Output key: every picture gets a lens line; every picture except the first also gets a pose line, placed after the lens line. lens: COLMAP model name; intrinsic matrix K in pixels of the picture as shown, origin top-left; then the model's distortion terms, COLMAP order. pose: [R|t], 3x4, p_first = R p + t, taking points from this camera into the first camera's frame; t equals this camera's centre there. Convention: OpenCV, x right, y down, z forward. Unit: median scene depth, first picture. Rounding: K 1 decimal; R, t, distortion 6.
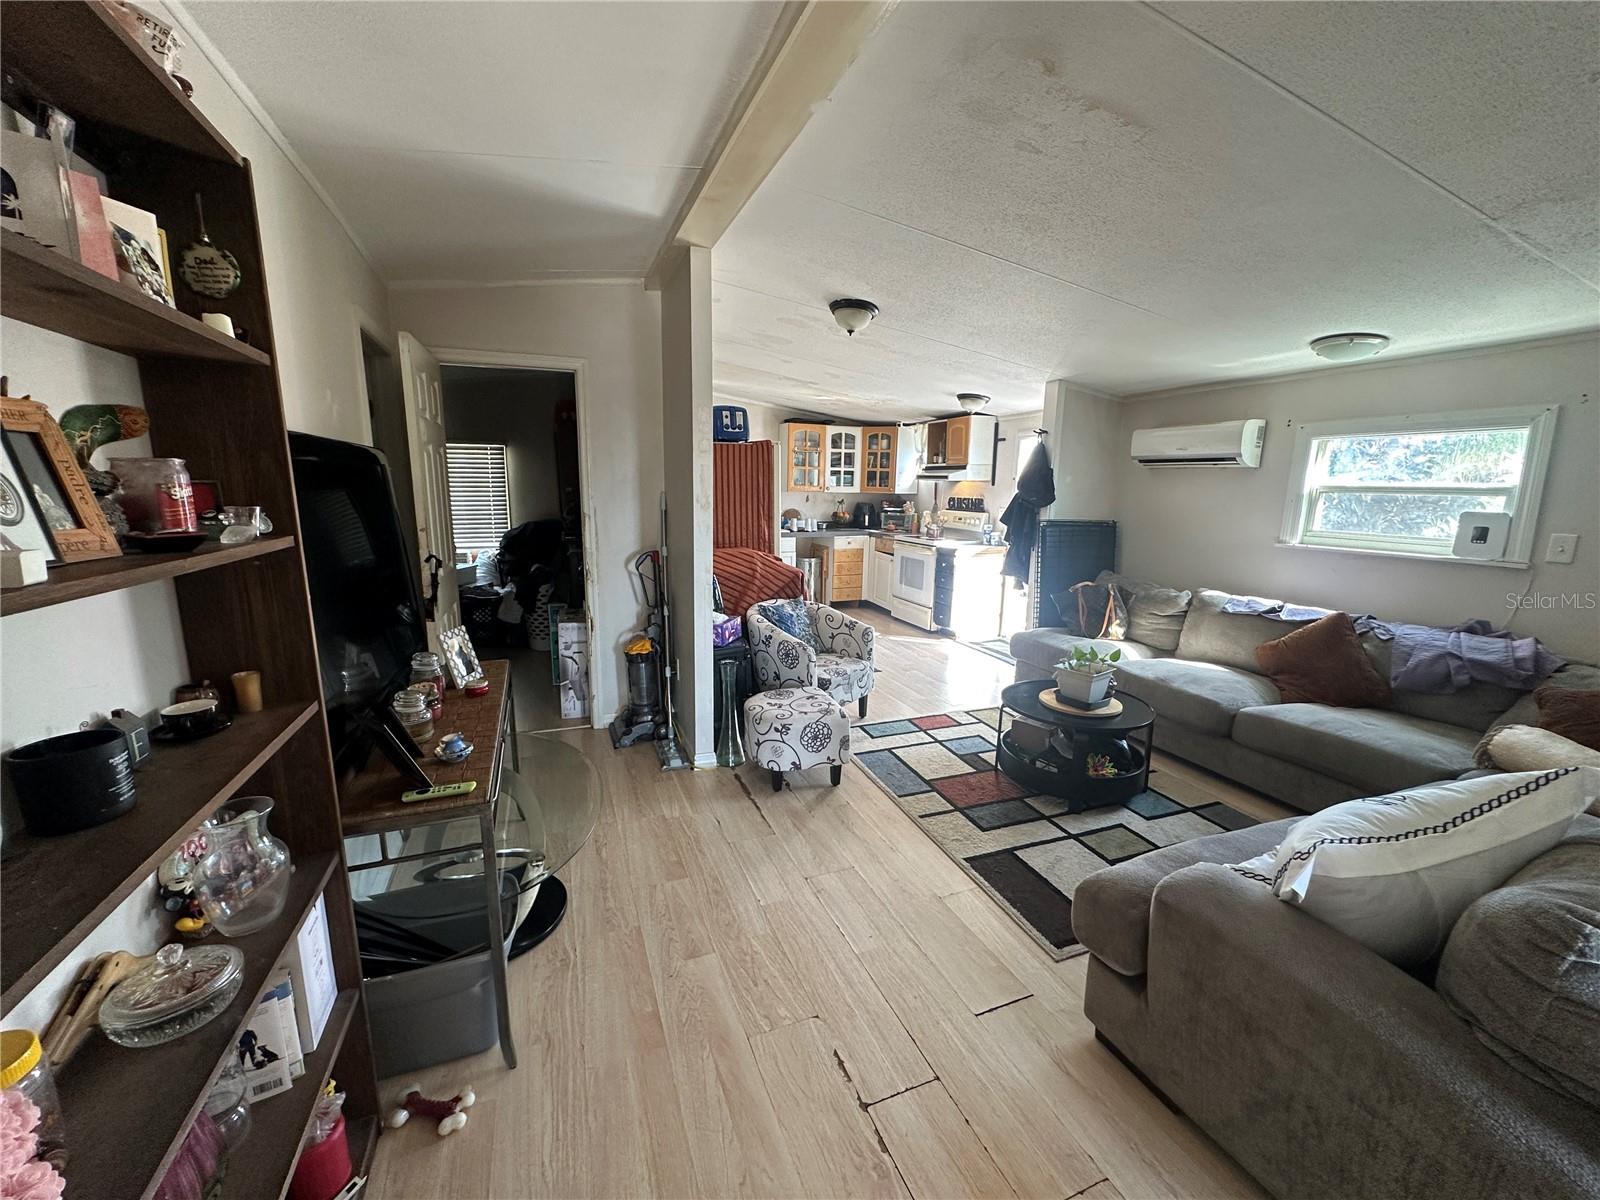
lens RADIAL K [[638.5, 0, 800.0], [0, 638.5, 597.0], [0, 0, 1]] dist [-0.004427, 0.001098]
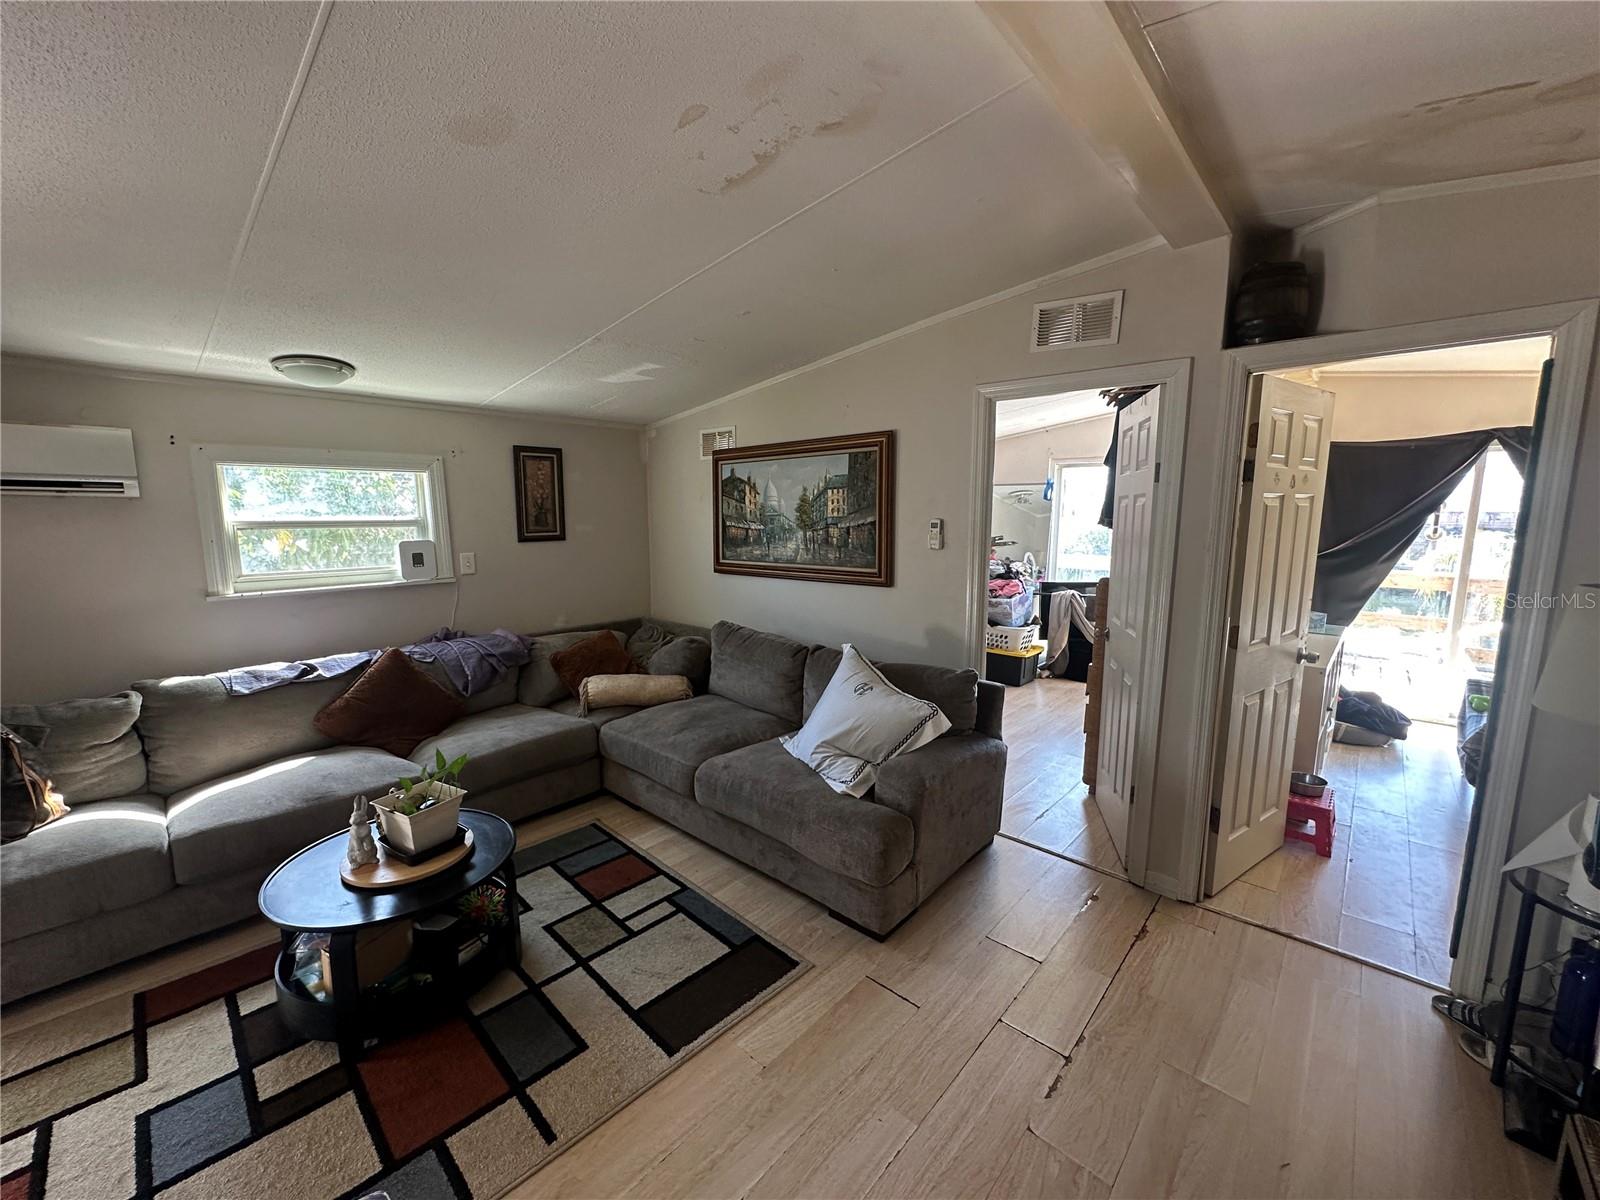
lens RADIAL K [[638.5, 0, 799.6], [0, 638.5, 600.4], [0, 0, 1]] dist [-0.004427, 0.001098]
pose [[-0.438569, -0.140234, 0.887689, -0.306050], [0.152184, 0.961897, 0.227144, -0.184730], [-0.885719, 0.234711, -0.400516, 0.856195]]
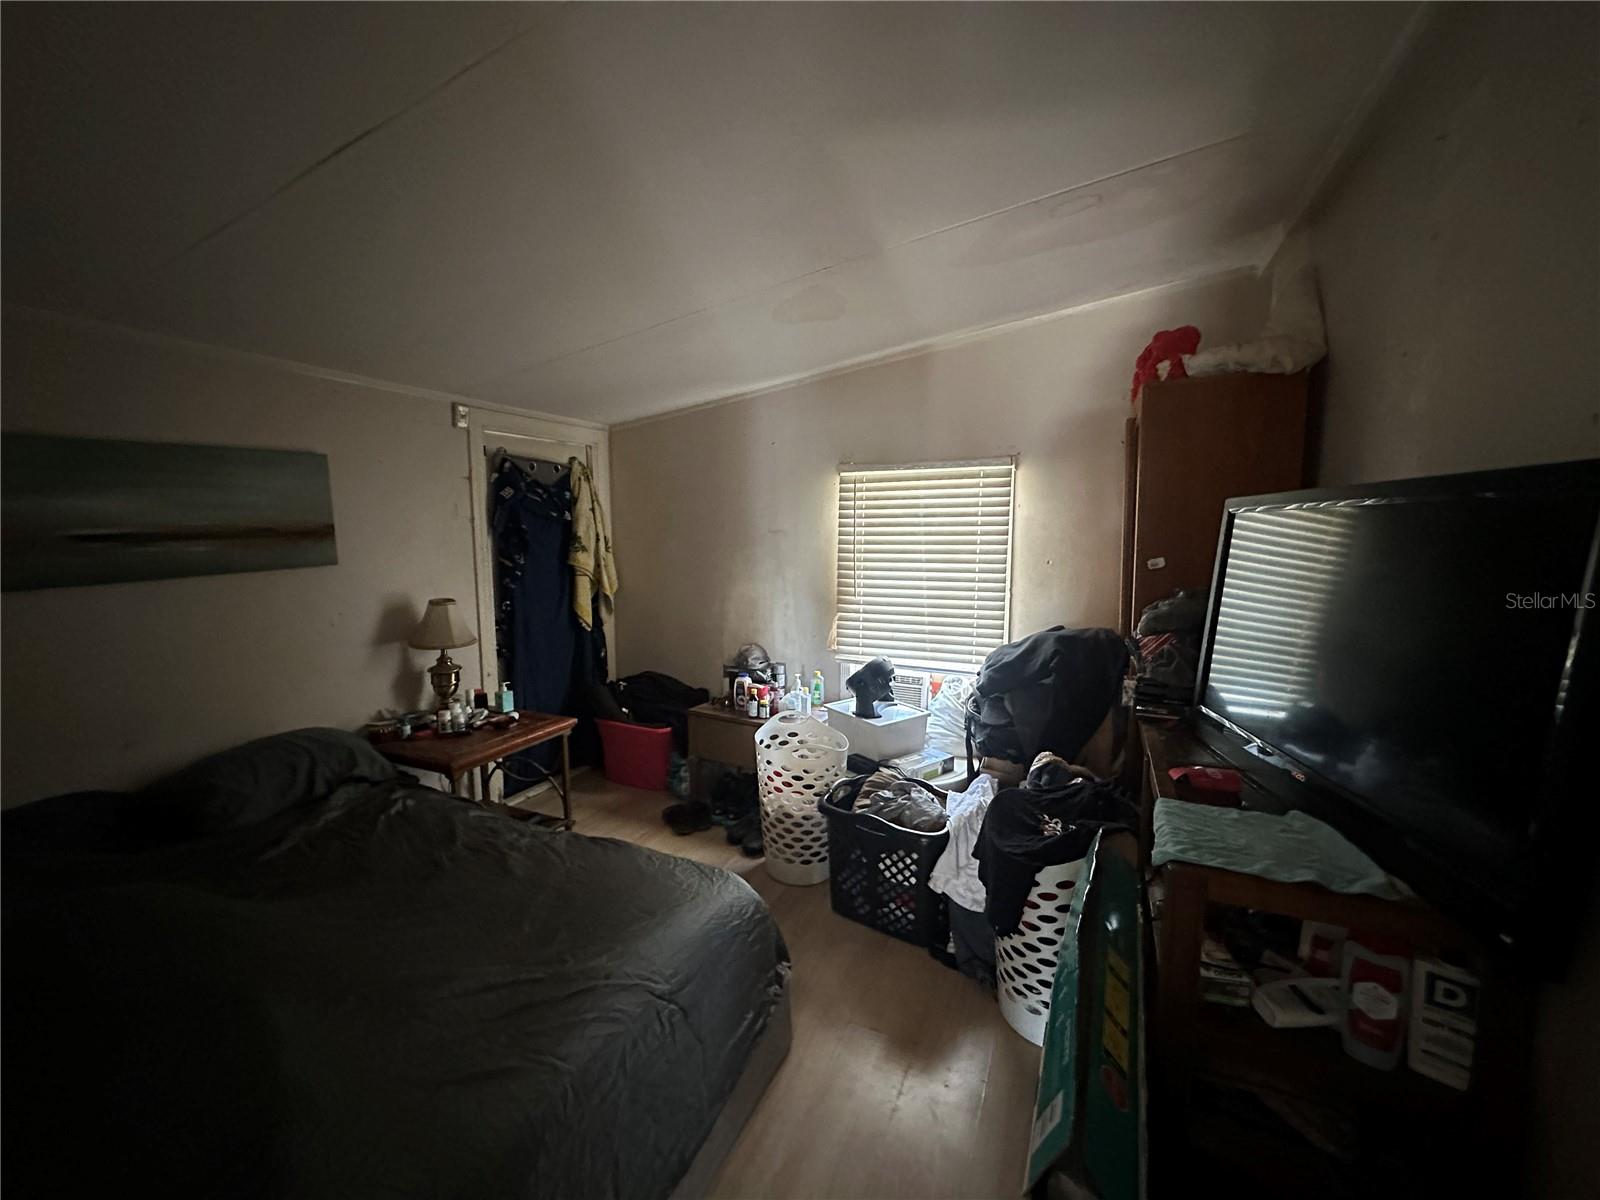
lens RADIAL K [[638.5, 0, 797.4], [0, 638.5, 598.2], [0, 0, 1]] dist [-0.004427, 0.001098]
pose [[0.684662, 0.068147, -0.725668, -0.845976], [-0.118647, 0.992760, -0.018713, -0.414846], [0.719139, 0.098911, 0.687790, 2.148810]]
